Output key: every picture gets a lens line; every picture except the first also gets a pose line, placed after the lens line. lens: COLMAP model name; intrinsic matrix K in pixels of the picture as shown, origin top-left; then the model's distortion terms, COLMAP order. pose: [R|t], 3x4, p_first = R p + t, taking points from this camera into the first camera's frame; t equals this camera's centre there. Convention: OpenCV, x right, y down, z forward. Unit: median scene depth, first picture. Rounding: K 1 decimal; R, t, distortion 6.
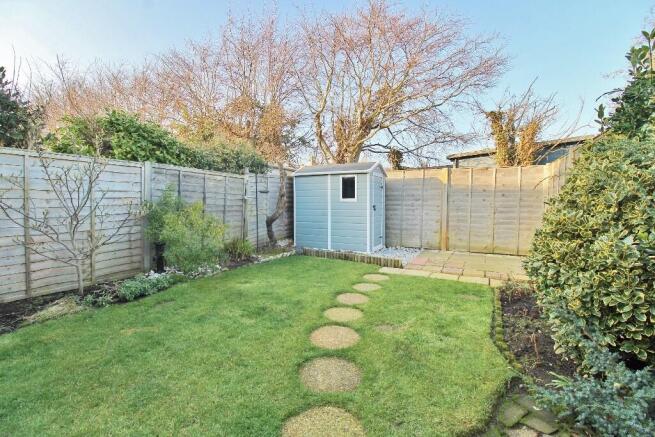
lens RADIAL K [[305.7, 0, 328.6], [0, 305.7, 214.5], [0, 0, 1]] dist [0.005191, -0.016596]
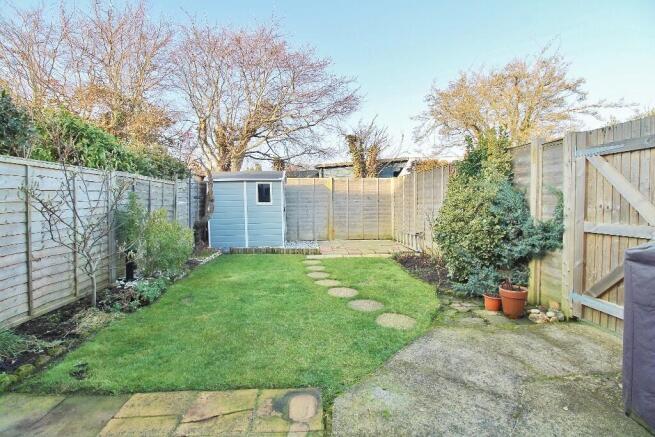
lens RADIAL K [[305.7, 0, 328.6], [0, 305.7, 214.5], [0, 0, 1]] dist [0.005191, -0.016596]
pose [[0.854794, -0.037678, 0.517598, -0.327204], [0.036619, 0.999254, 0.012264, -0.010480], [-0.517674, 0.008471, 0.855536, -0.125738]]
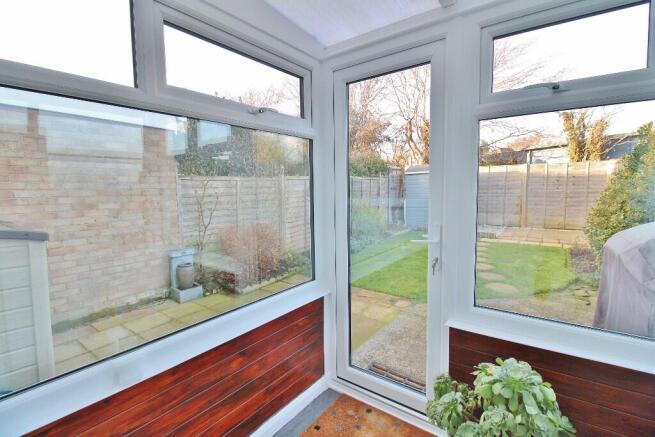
lens RADIAL K [[305.7, 0, 328.6], [0, 305.7, 214.5], [0, 0, 1]] dist [0.005191, -0.016596]
pose [[0.987068, -0.018137, -0.159272, -0.252393], [0.027285, 0.998089, 0.055439, -0.034087], [0.157962, -0.059068, 0.985677, -0.447290]]
